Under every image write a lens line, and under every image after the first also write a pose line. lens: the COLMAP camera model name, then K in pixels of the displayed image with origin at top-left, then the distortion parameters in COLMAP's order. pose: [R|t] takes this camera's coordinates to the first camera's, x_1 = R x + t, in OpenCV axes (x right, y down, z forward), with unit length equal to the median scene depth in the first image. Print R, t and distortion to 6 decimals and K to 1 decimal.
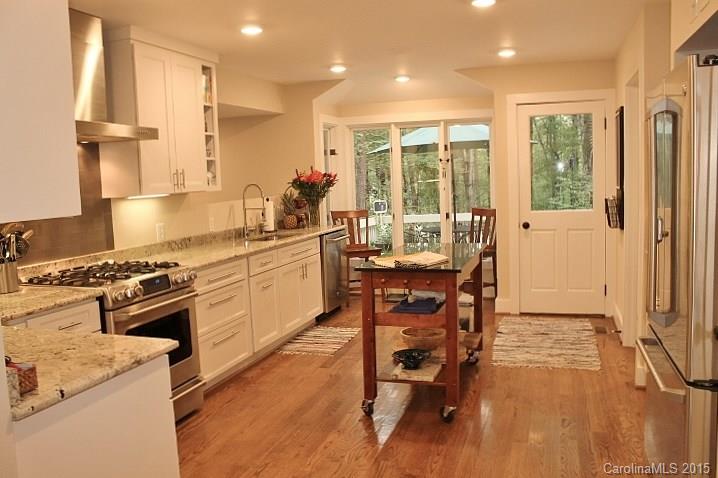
lens RADIAL K [[621.0, 0, 359.0], [0, 621.0, 239.0], [0, 0, 1]] dist [-0.113193, 0.010899]
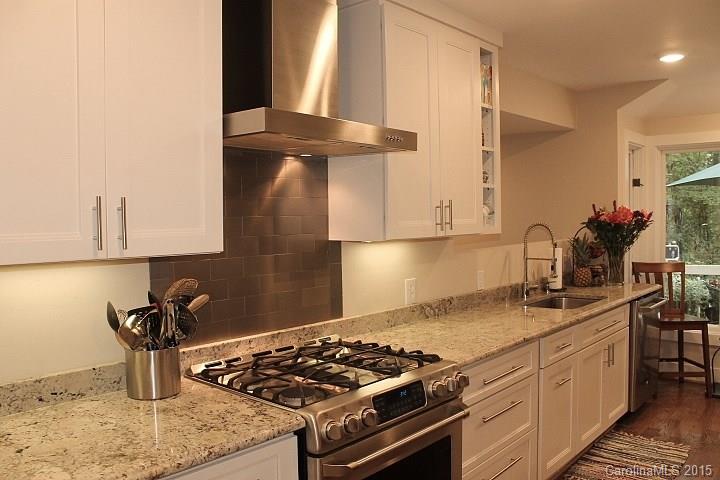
lens RADIAL K [[625.6, 0, 360.0], [0, 625.6, 240.0], [0, 0, 1]] dist [-0.150597, 0.001487]
pose [[0.925732, 0.037237, -0.376342, -0.112713], [-0.056614, 0.997572, -0.040555, -0.035545], [0.373918, 0.058849, 0.925593, 0.321962]]
